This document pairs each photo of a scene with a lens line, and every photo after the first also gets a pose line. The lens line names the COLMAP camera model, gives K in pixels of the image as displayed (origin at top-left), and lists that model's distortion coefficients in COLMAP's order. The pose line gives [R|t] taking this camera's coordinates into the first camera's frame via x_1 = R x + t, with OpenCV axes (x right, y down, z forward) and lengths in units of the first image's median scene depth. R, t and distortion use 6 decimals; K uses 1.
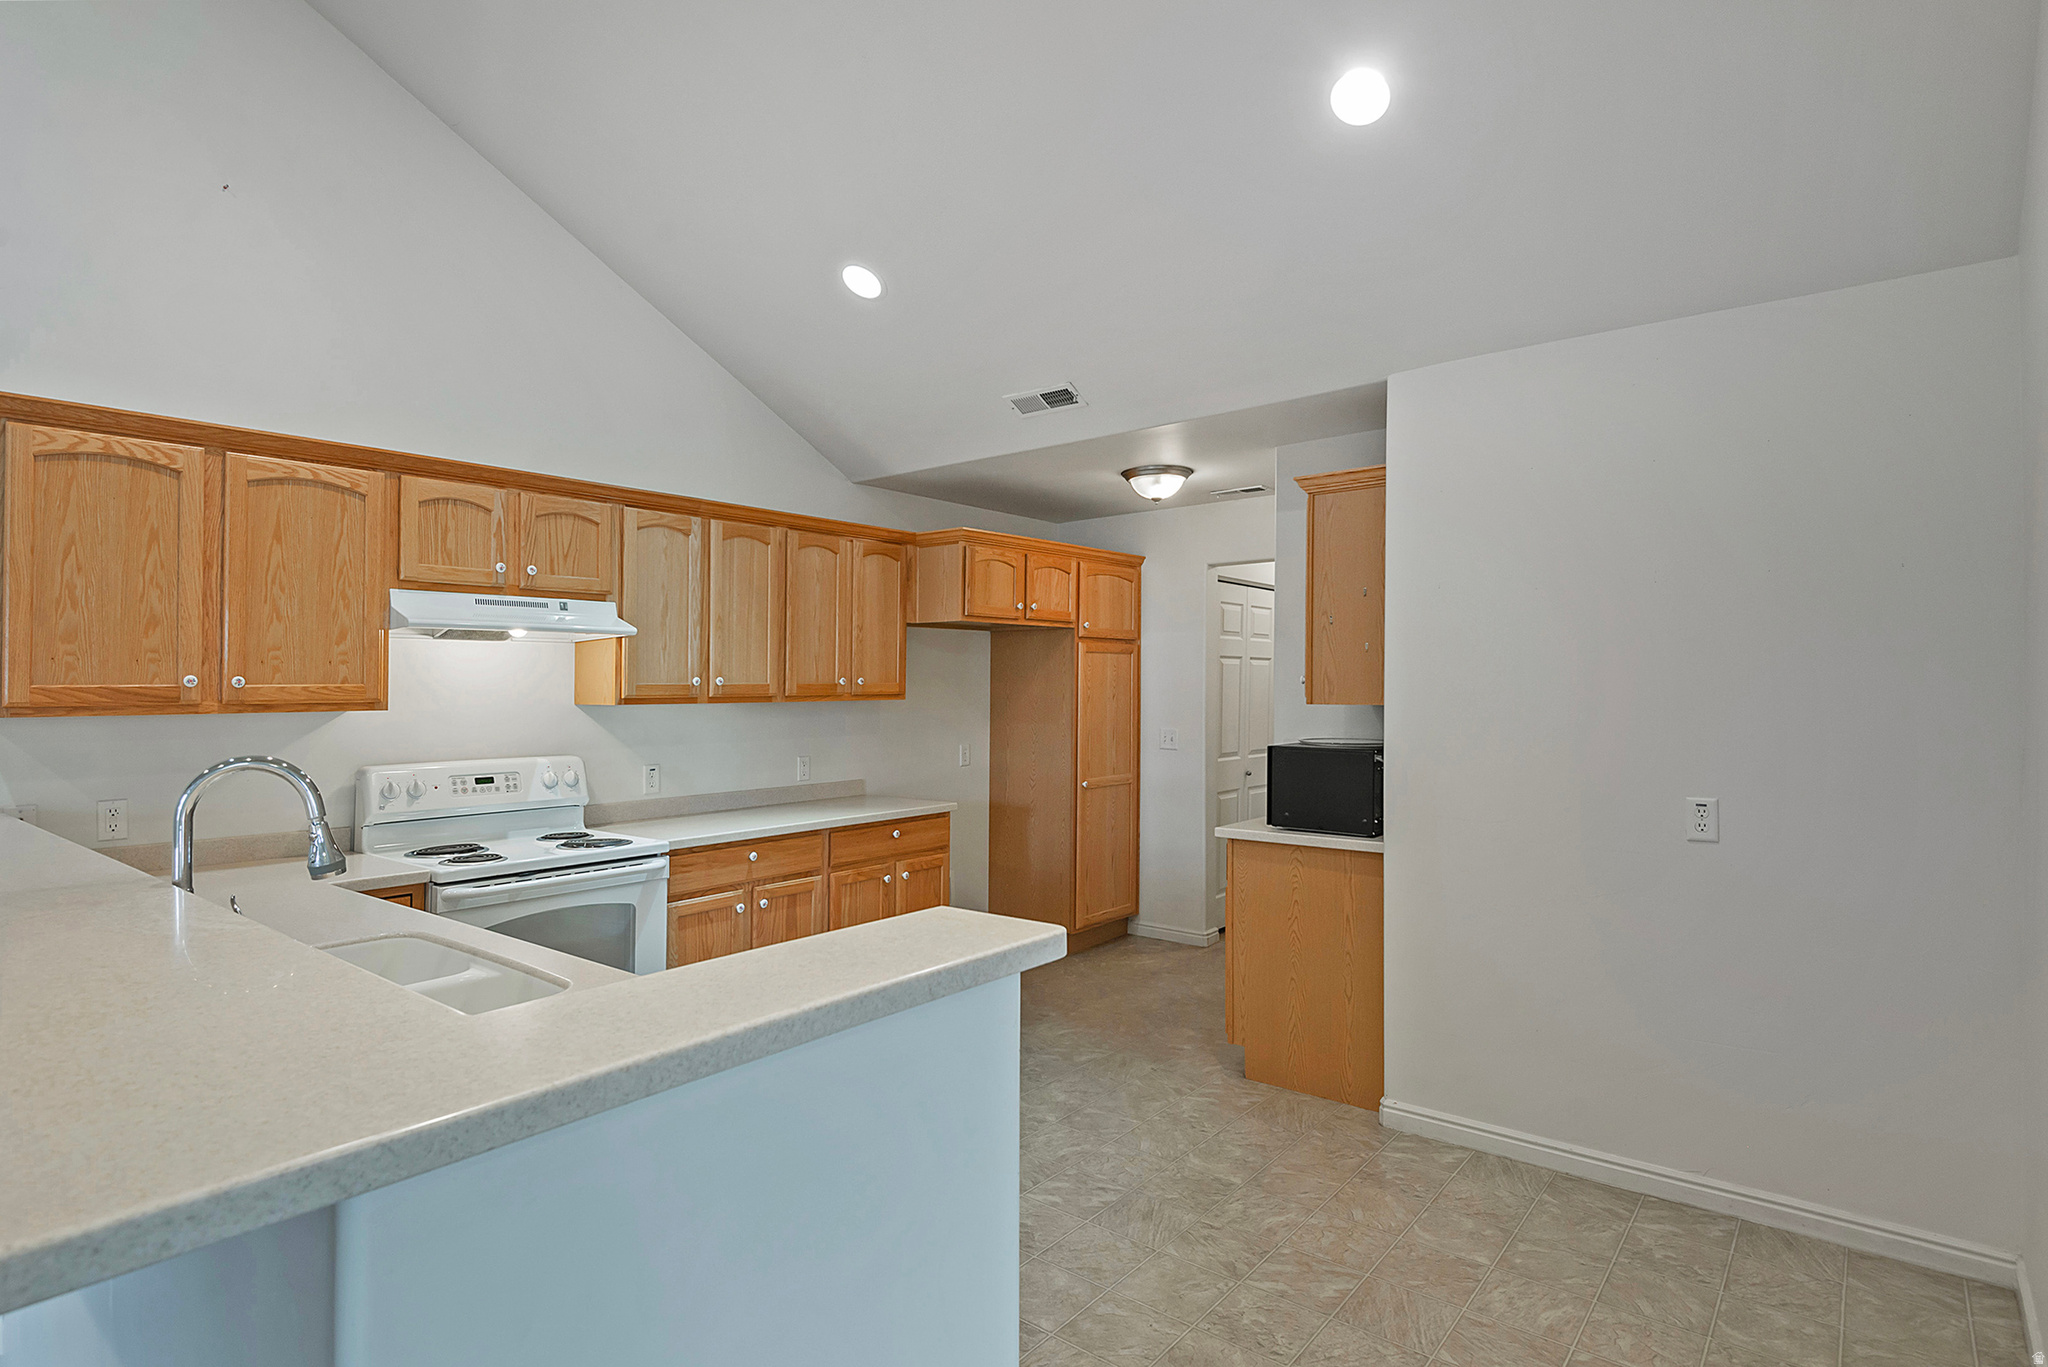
lens RADIAL K [[1059.6, 0, 1015.4], [0, 1059.6, 671.4], [0, 0, 1]] dist [-0.001011, -0.010118]
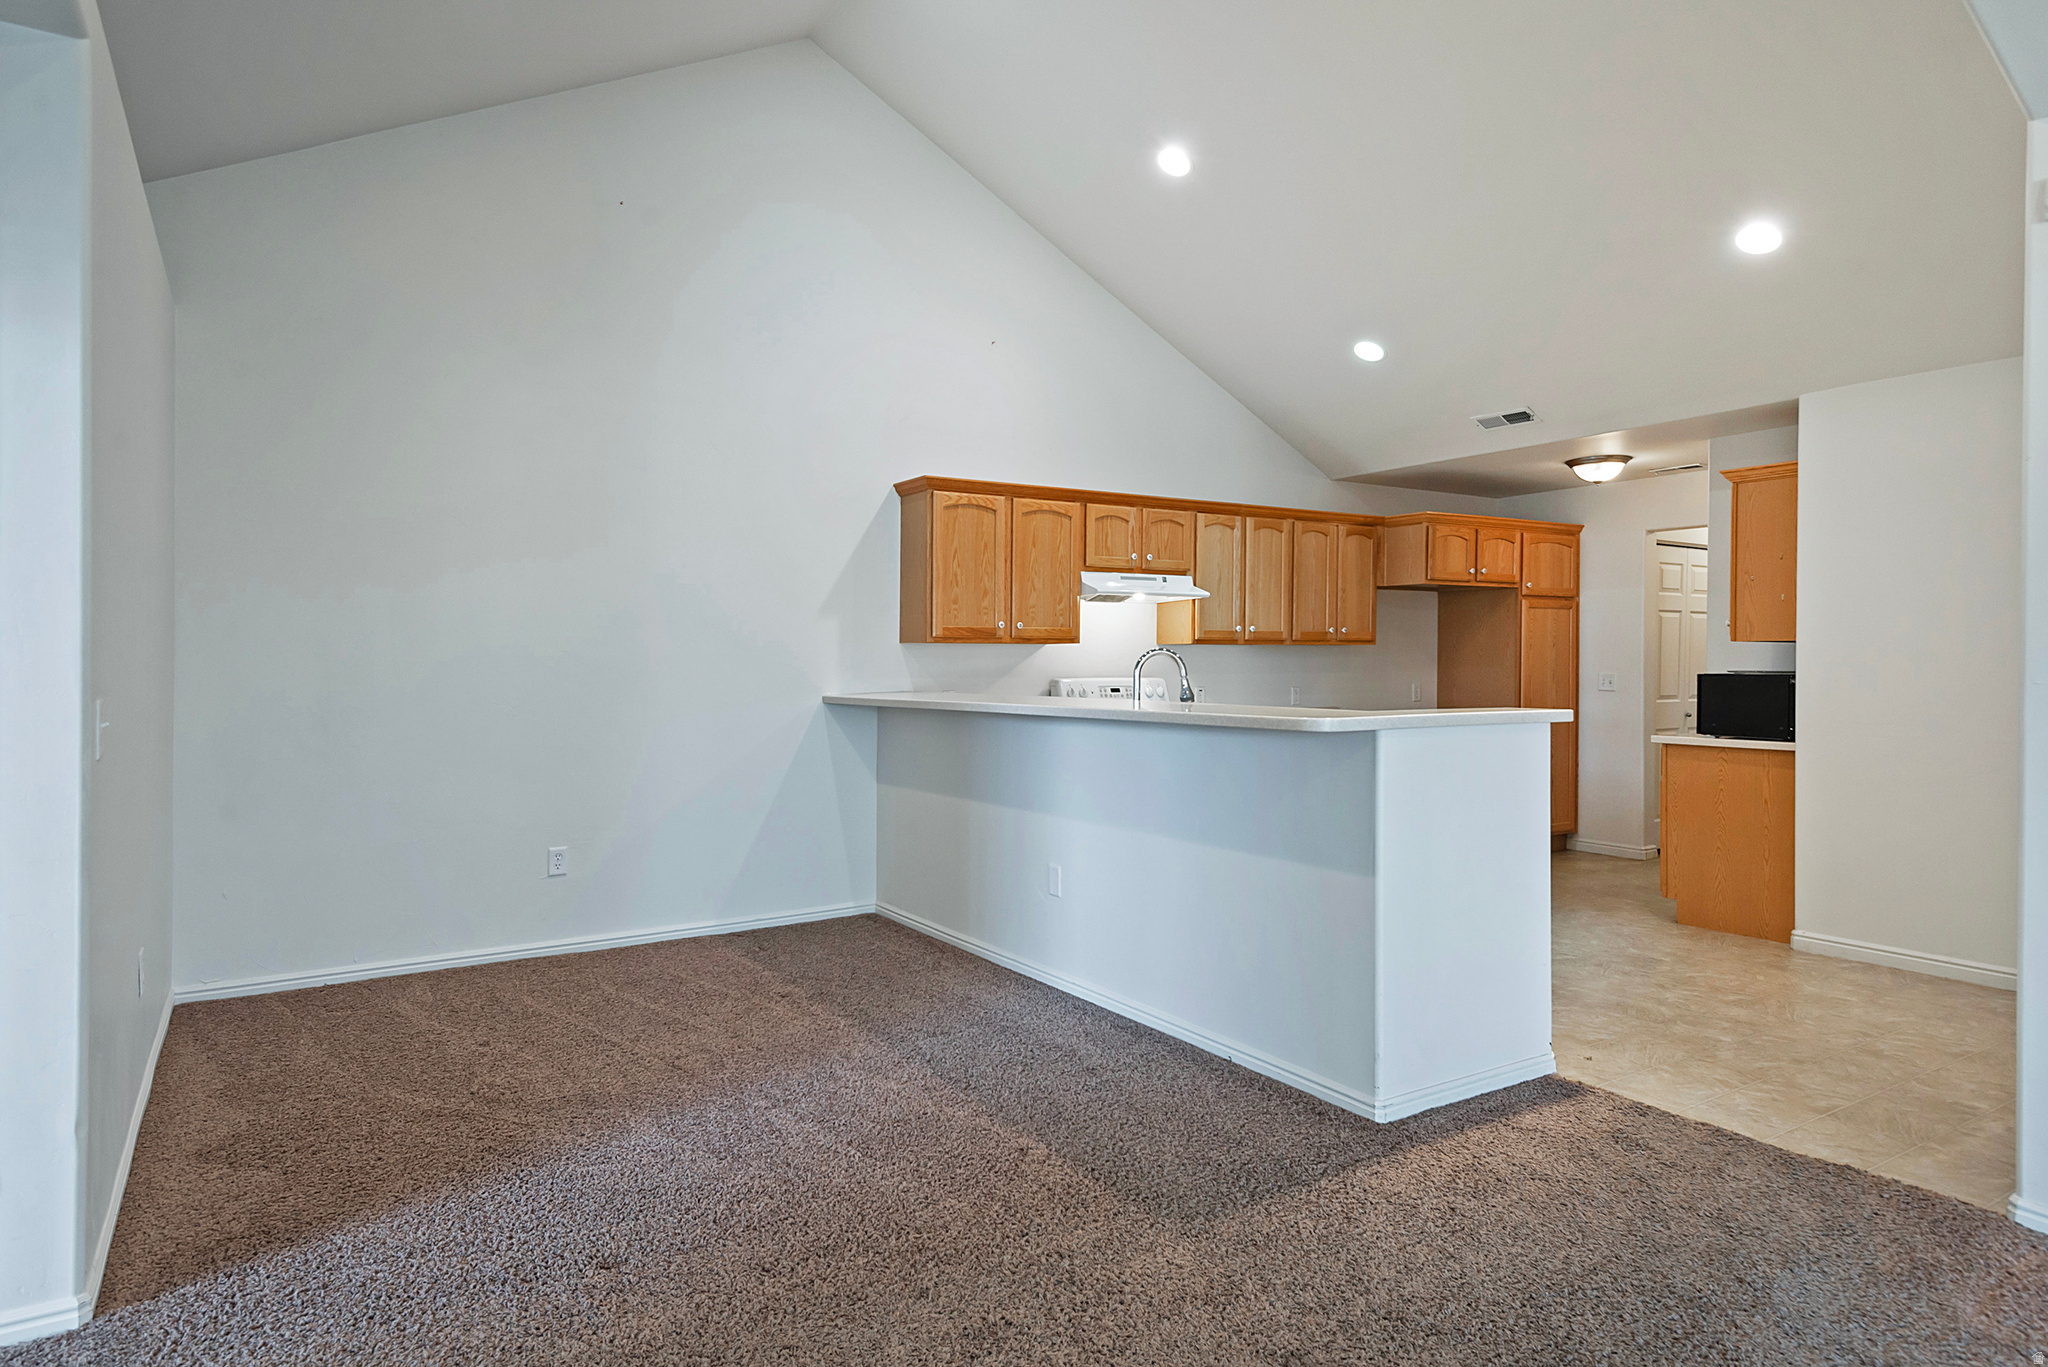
lens RADIAL K [[1157.2, 0, 931.0], [0, 1157.2, 642.9], [0, 0, 1]] dist [0.003492, -0.006399]
pose [[0.929828, -0.000367, -0.367994, -0.116002], [0.000867, 0.999999, 0.001194, 0.028153], [0.367993, -0.001429, 0.929827, -0.675442]]
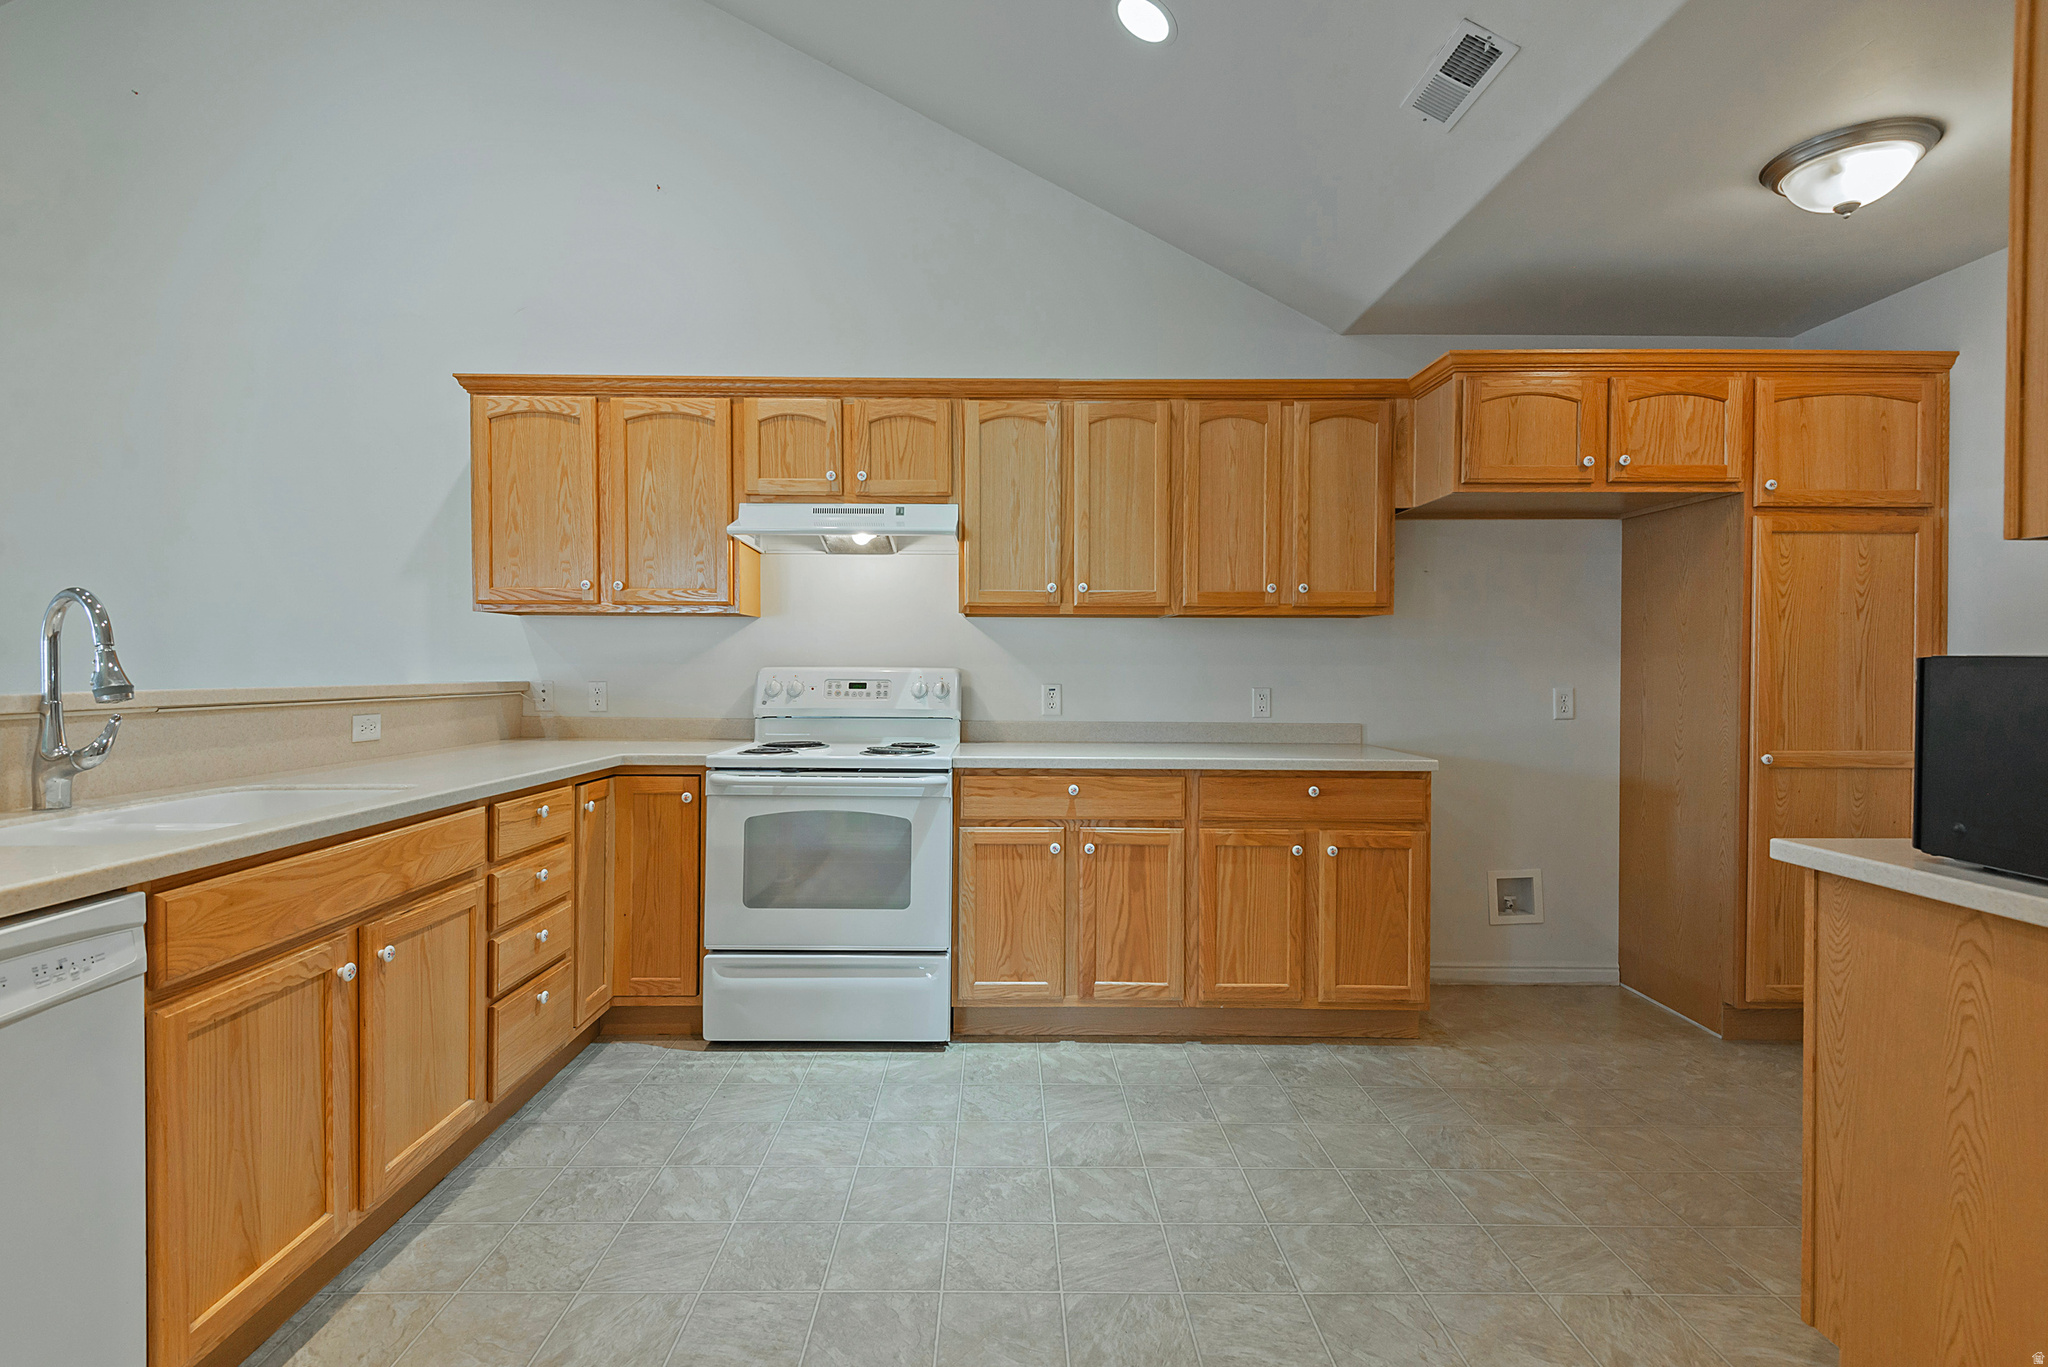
lens RADIAL K [[944.1, 0, 1010.4], [0, 944.1, 672.0], [0, 0, 1]] dist [0.017967, -0.005969]
pose [[0.631746, 0.011875, -0.775085, 0.305652], [0.002672, 0.999843, 0.017496, 0.070009], [0.775171, -0.013124, 0.631615, 0.503136]]
